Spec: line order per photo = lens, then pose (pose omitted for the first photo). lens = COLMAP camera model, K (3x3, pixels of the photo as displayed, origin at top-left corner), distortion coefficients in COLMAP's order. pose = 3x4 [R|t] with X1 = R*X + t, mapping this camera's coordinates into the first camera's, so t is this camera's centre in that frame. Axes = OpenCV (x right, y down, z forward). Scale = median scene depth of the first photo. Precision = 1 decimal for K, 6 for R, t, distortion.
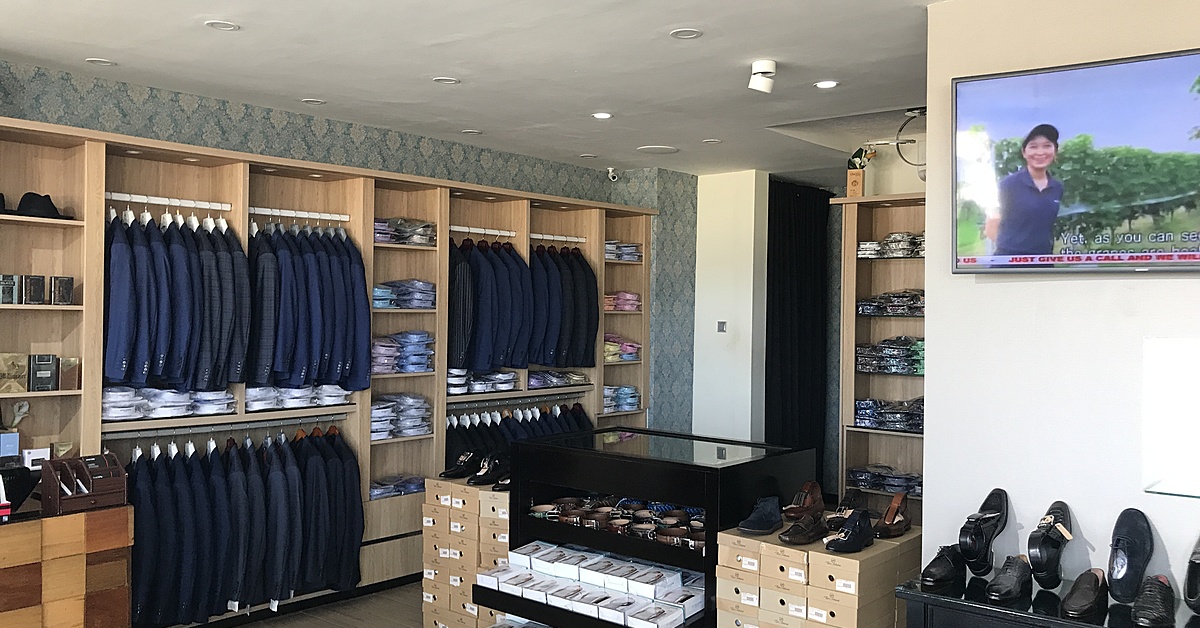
lens RADIAL K [[993.3, 0, 601.6], [0, 993.3, 315.7], [0, 0, 1]] dist [0.059382, -0.105521]
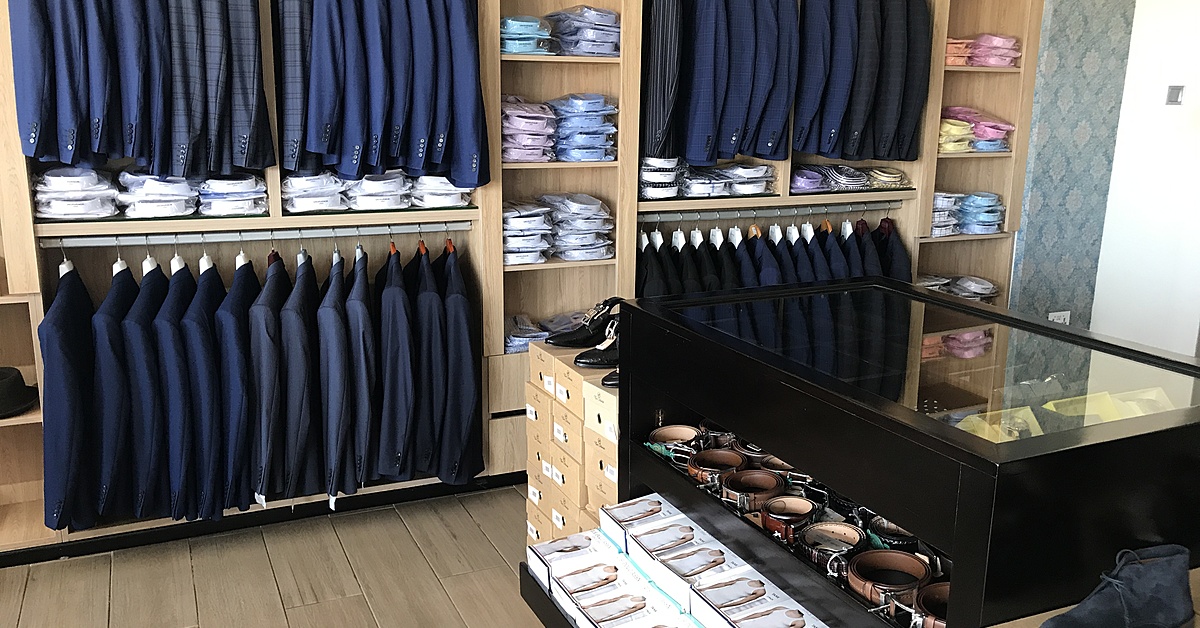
lens RADIAL K [[978.6, 0, 600.6], [0, 978.6, 327.7], [0, 0, 1]] dist [0.030828, -0.012556]
pose [[0.908519, 0.096822, -0.406471, 0.085135], [-0.004443, 0.974967, 0.222307, 0.021838], [0.417820, -0.200164, 0.886206, 0.435291]]
